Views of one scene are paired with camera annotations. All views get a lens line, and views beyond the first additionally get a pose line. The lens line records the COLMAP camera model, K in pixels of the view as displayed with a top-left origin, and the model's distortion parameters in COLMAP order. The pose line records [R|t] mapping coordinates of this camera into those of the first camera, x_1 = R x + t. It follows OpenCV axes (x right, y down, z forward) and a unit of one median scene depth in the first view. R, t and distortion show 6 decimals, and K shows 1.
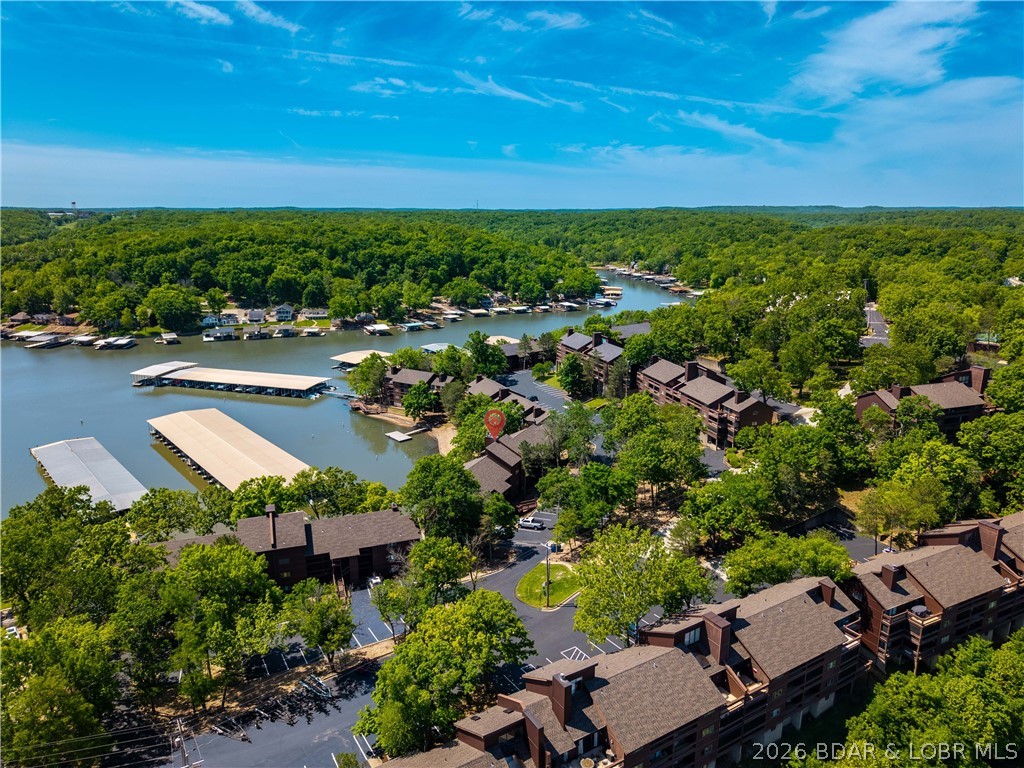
lens RADIAL K [[679.9, 0, 512.9], [0, 679.9, 385.8], [0, 0, 1]] dist [0.089786, -0.158319]
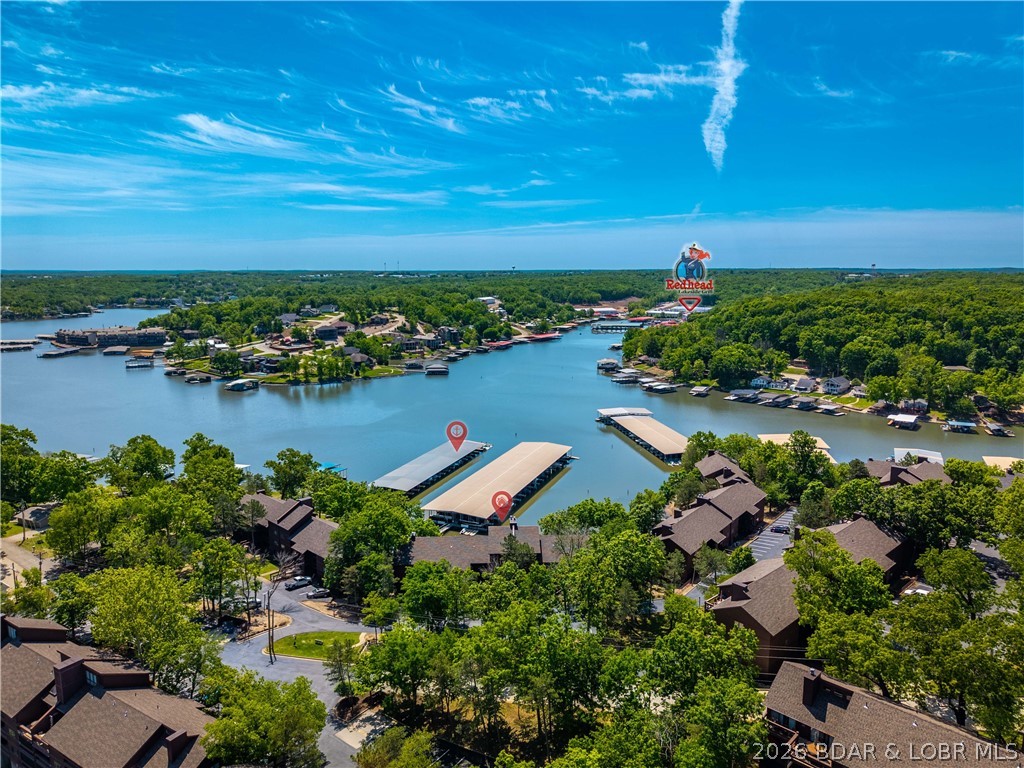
lens RADIAL K [[679.9, 0, 512.9], [0, 679.9, 385.8], [0, 0, 1]] dist [0.089786, -0.158319]
pose [[0.459922, 0.147294, -0.875658, 0.277526], [-0.220072, 0.974287, 0.048296, -0.055335], [0.860256, 0.170496, 0.480511, 0.182160]]
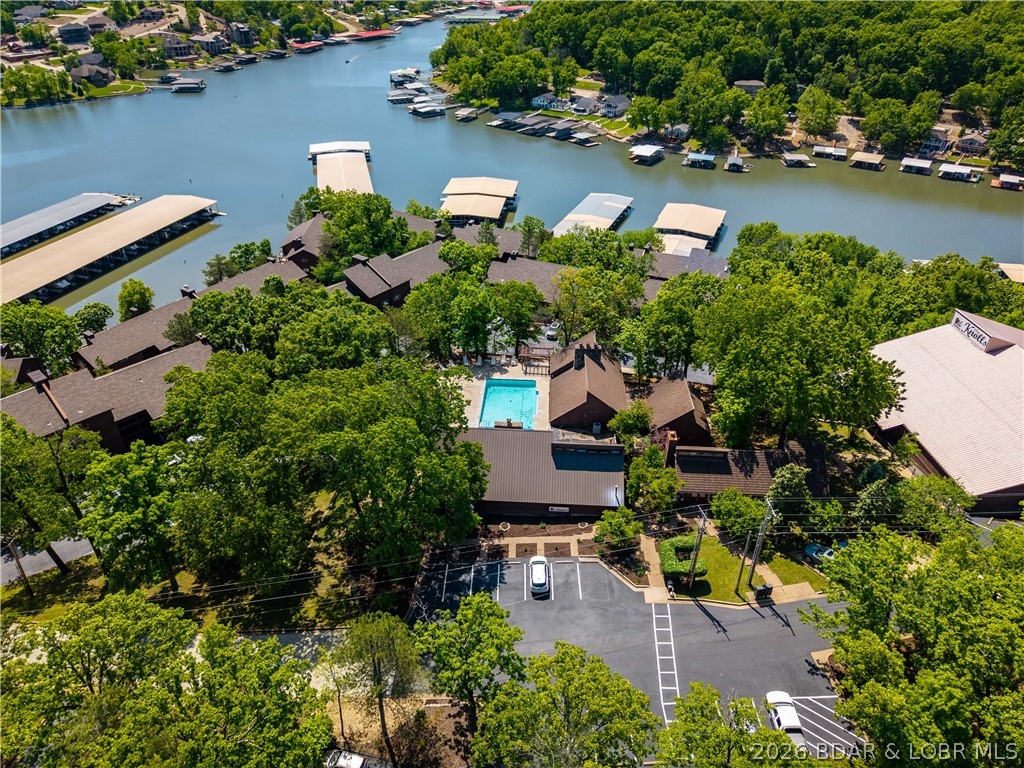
lens RADIAL K [[688.8, 0, 512.0], [0, 688.8, 384.0], [0, 0, 1]] dist [0.009818, -0.004062]
pose [[0.533335, 0.462685, -0.708150, 0.335798], [-0.214258, 0.883742, 0.416046, -0.129838], [0.818320, -0.070164, 0.570464, 0.409284]]
